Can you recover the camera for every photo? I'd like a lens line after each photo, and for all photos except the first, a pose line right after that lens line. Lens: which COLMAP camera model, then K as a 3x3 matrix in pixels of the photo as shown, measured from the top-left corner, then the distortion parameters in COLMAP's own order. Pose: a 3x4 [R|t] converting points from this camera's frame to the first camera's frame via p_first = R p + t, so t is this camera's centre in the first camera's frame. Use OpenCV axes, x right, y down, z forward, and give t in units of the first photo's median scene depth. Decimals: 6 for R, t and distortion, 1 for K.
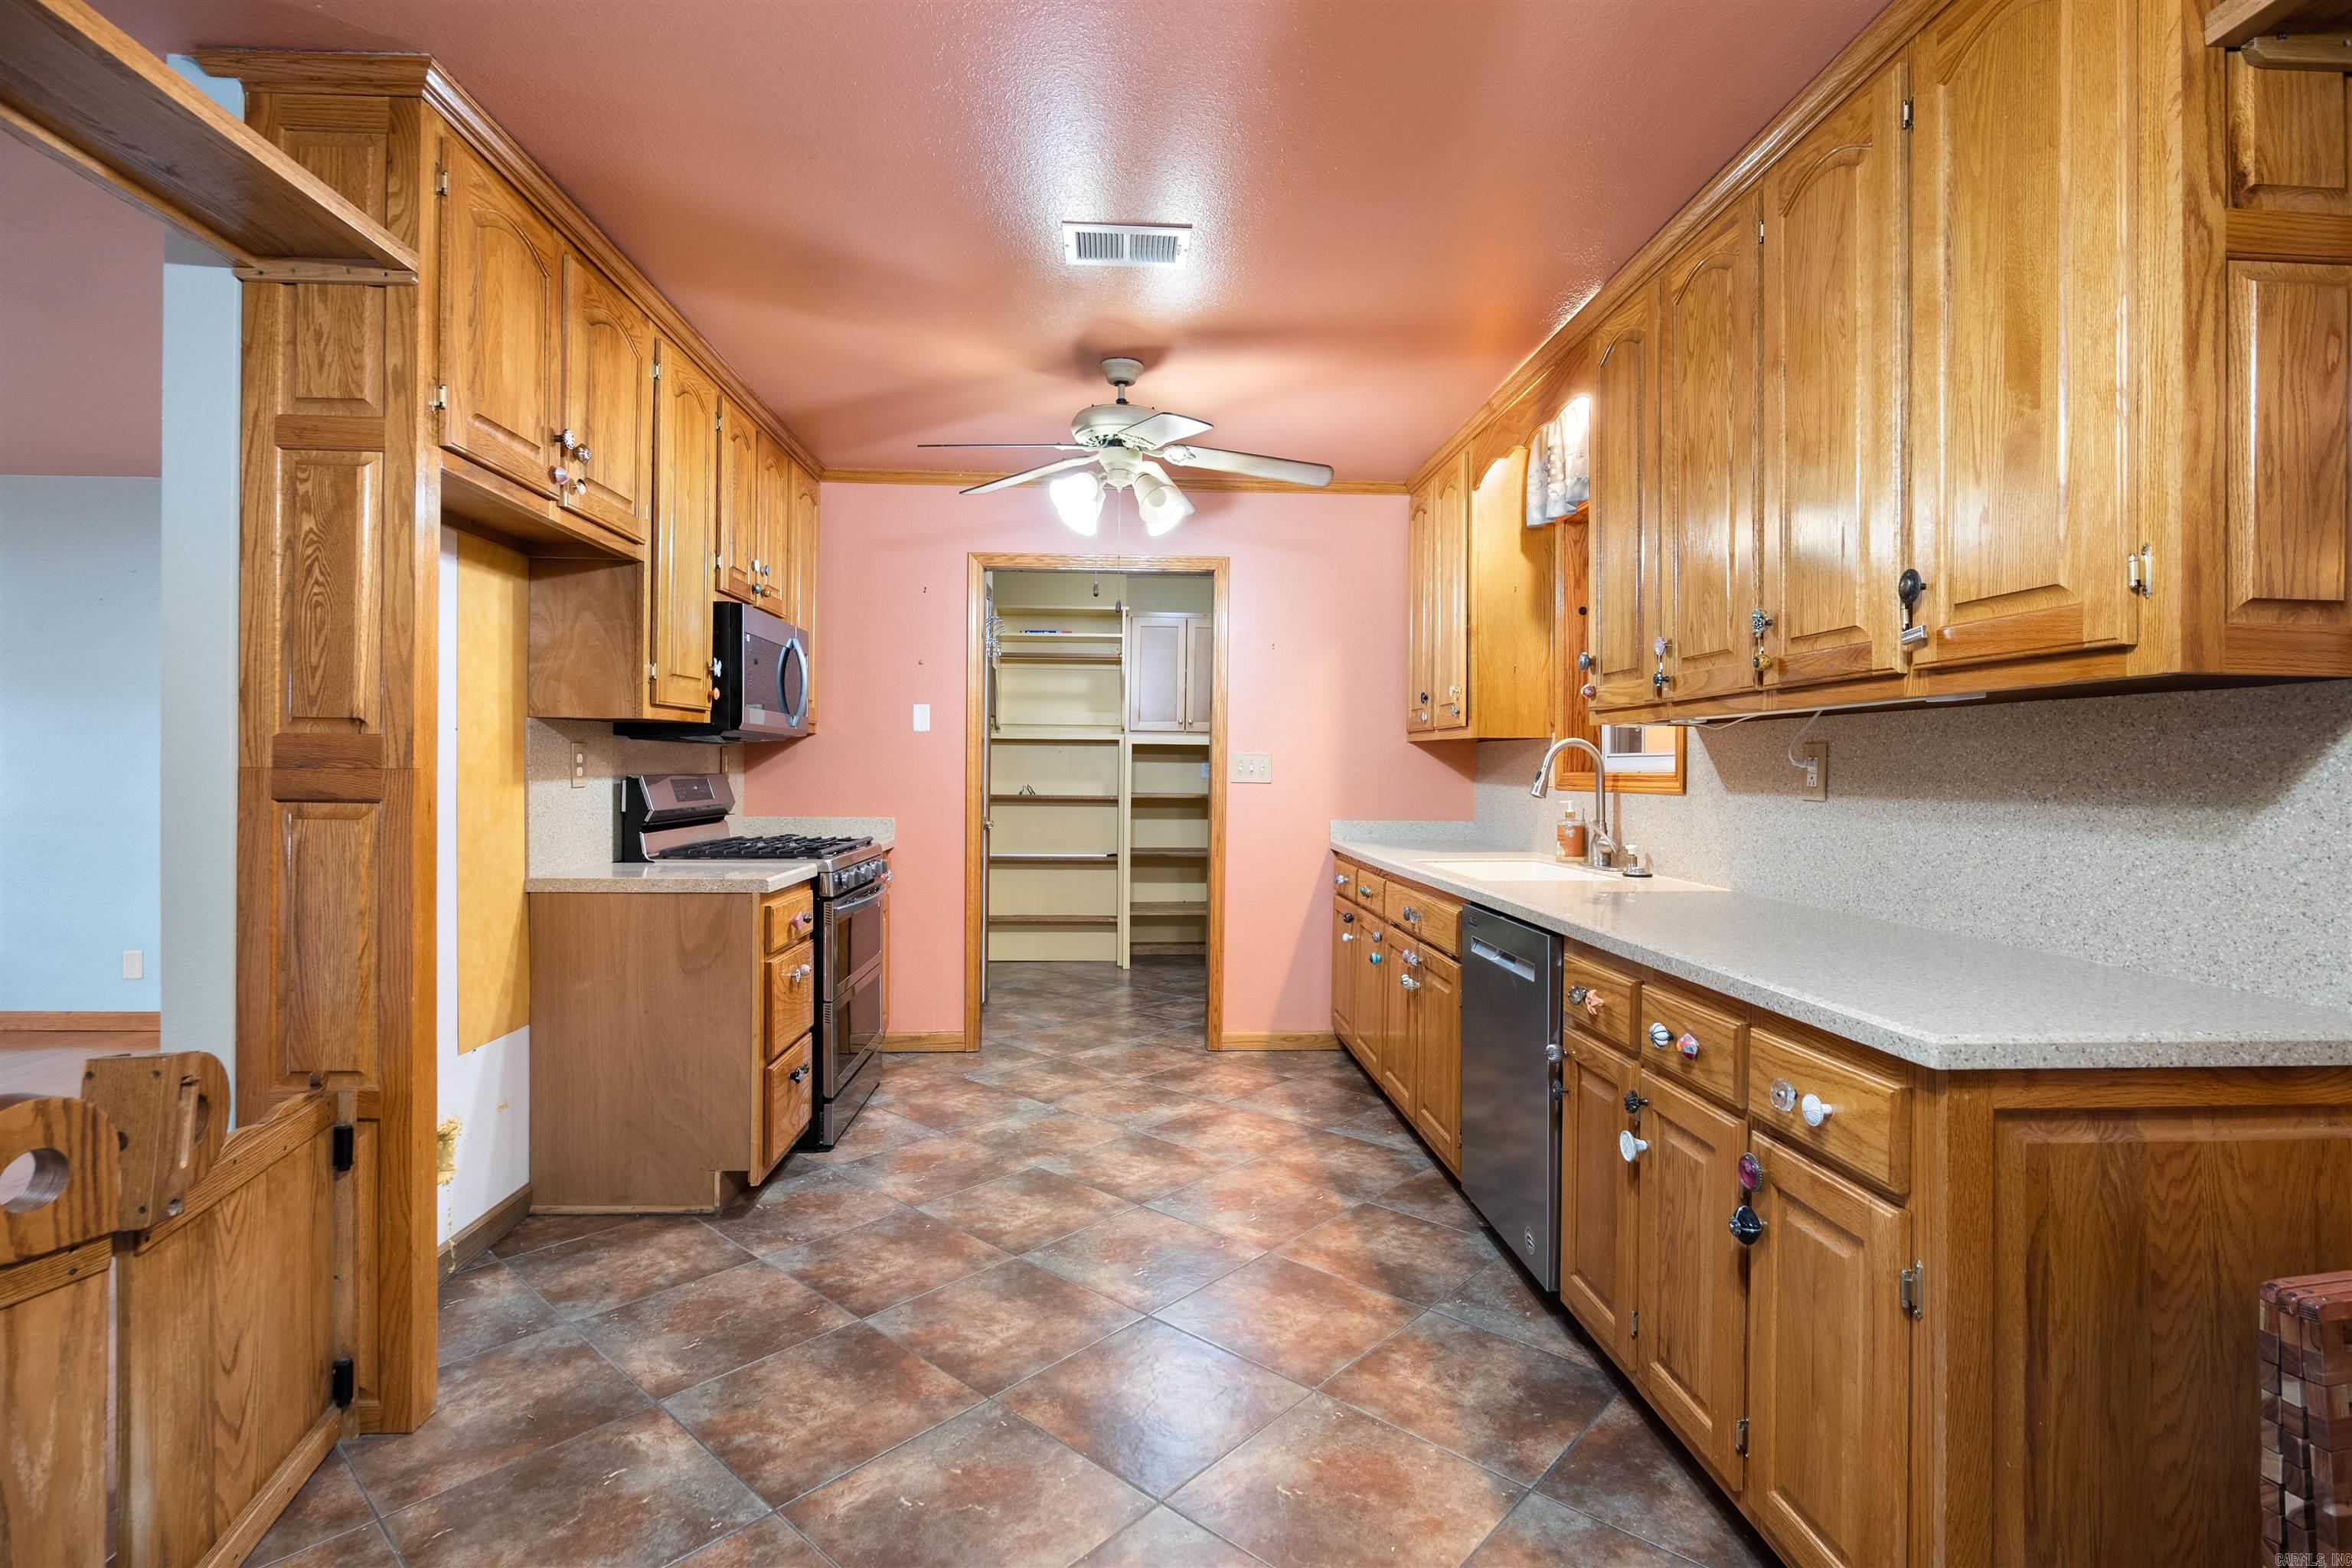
lens RADIAL K [[1117.3, 0, 1178.1], [0, 1117.3, 774.9], [0, 0, 1]] dist [-0.003075, 0.000494]
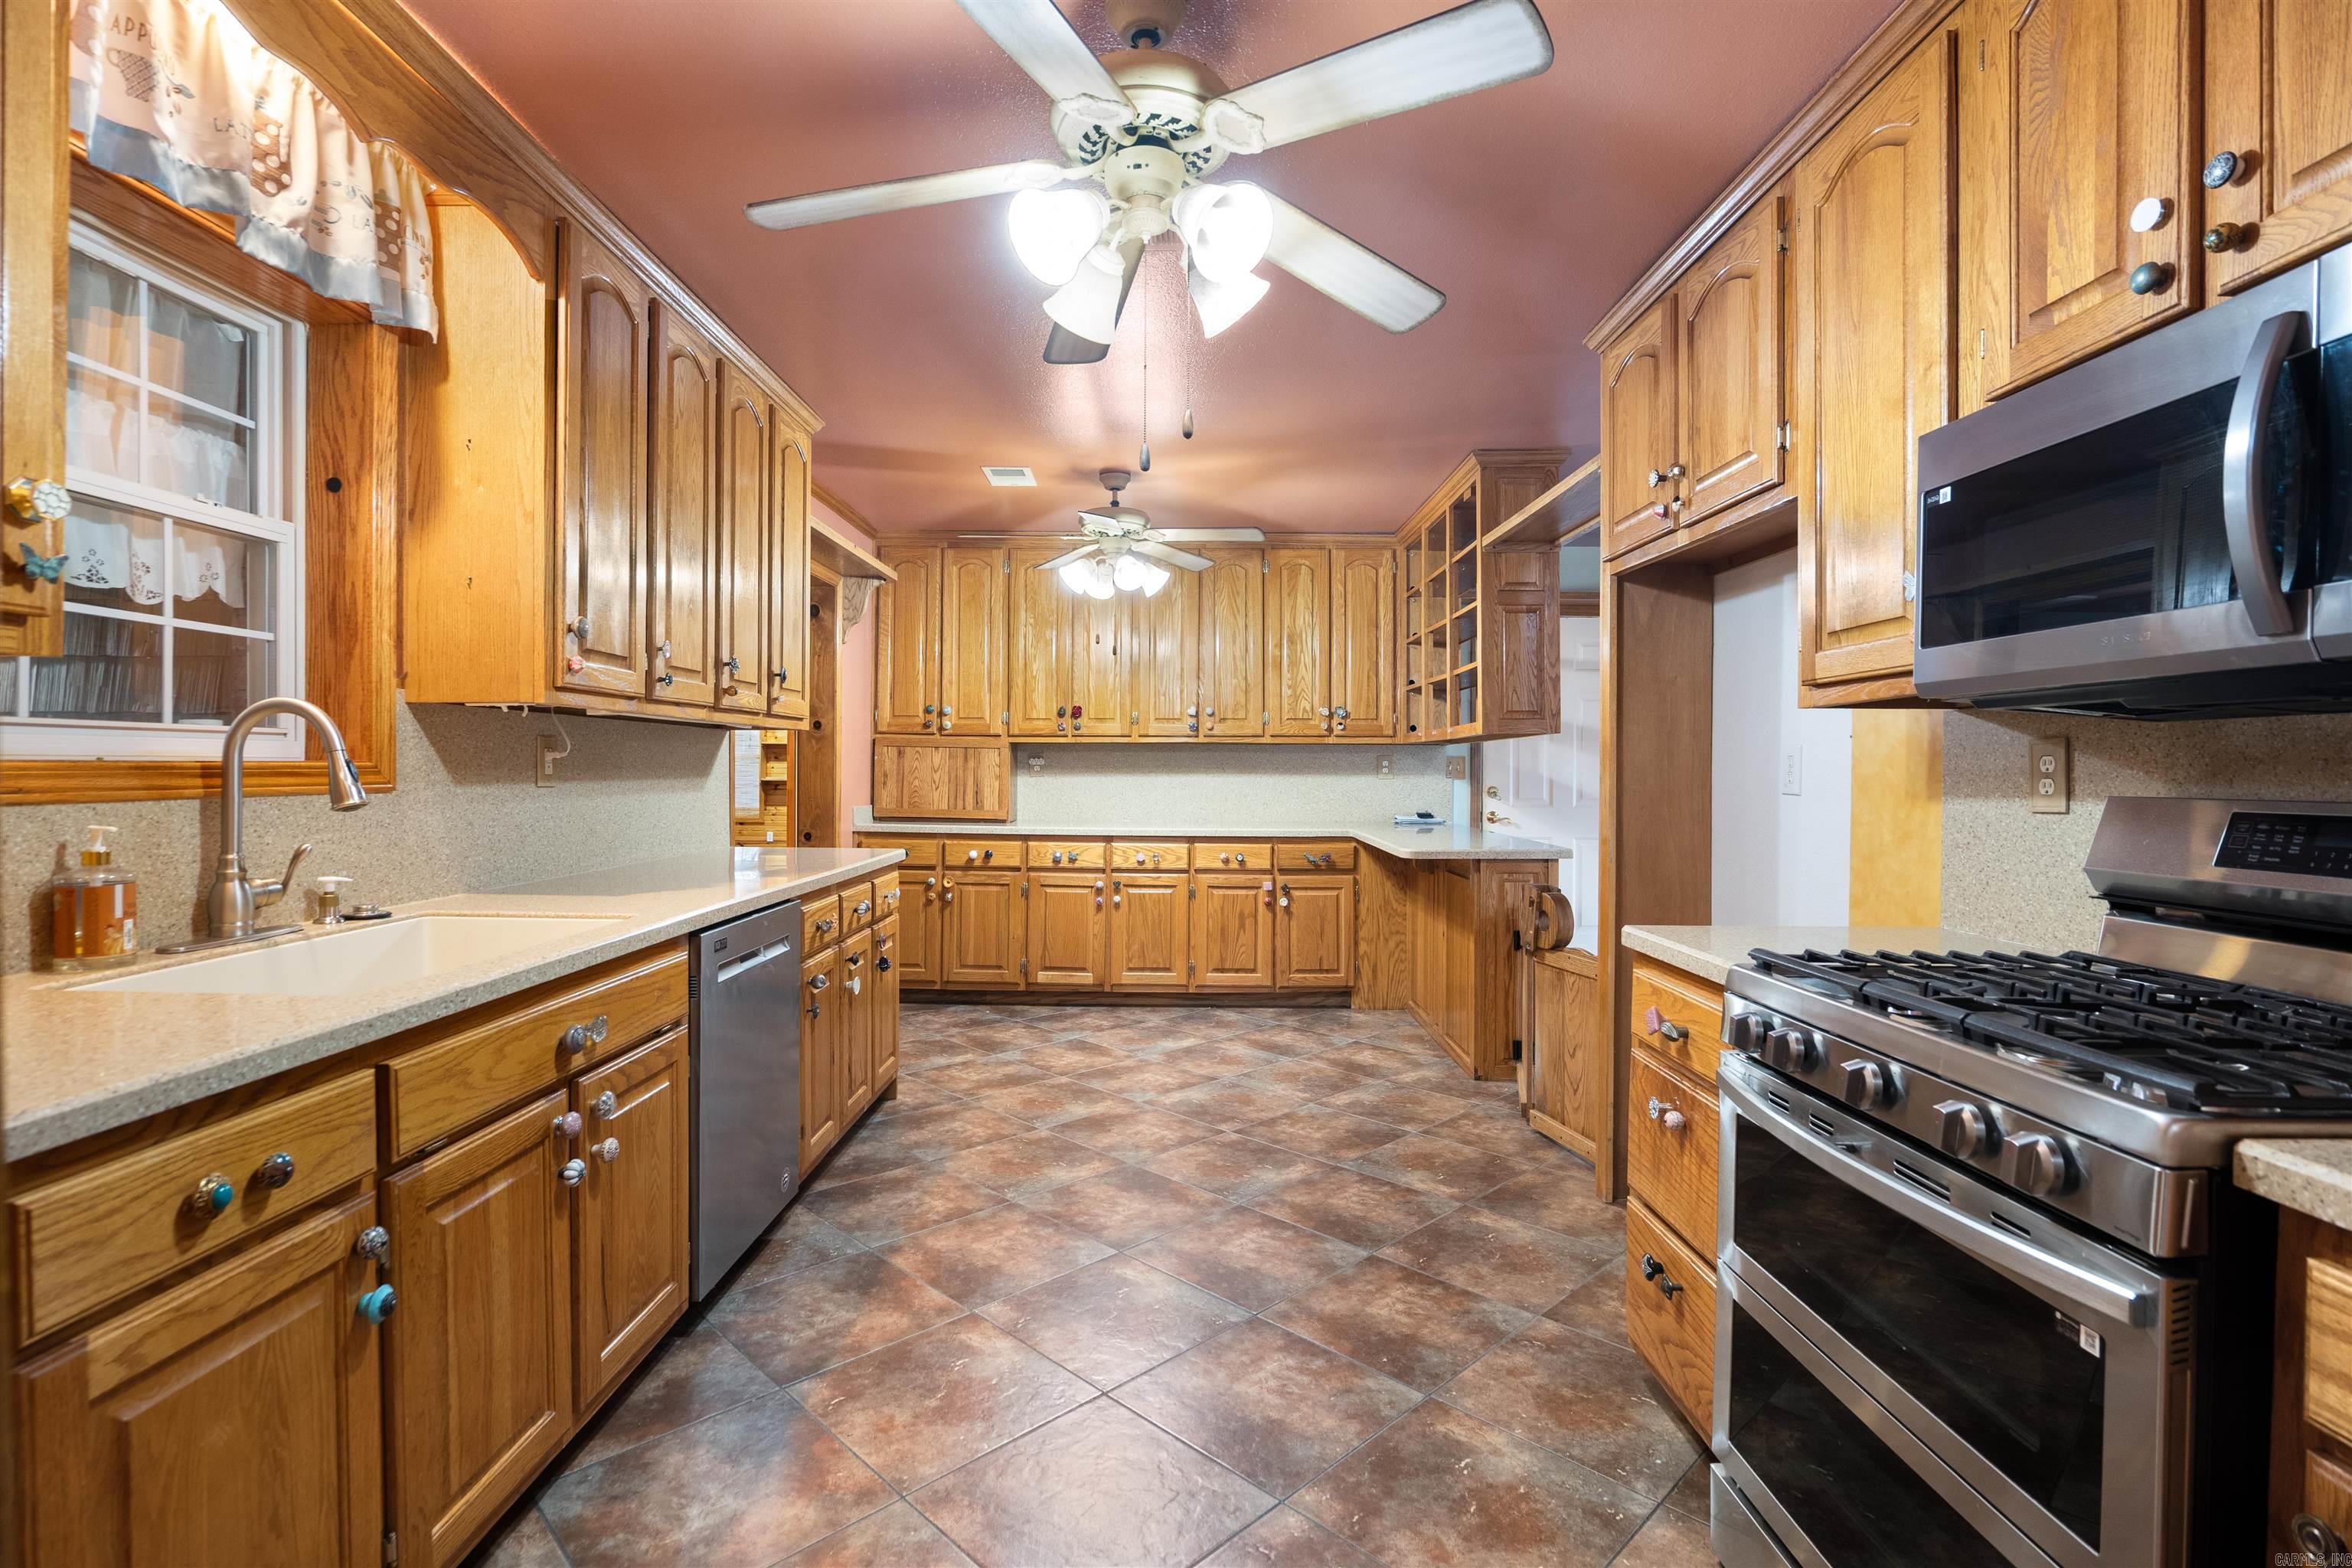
lens RADIAL K [[1117.3, 0, 1172.1], [0, 1117.3, 774.6], [0, 0, 1]] dist [-0.003075, 0.000494]
pose [[-0.997964, -0.016632, 0.061571, -0.130951], [-0.016027, 0.999818, 0.010315, -0.010405], [-0.061731, 0.009308, -0.998049, 1.983032]]
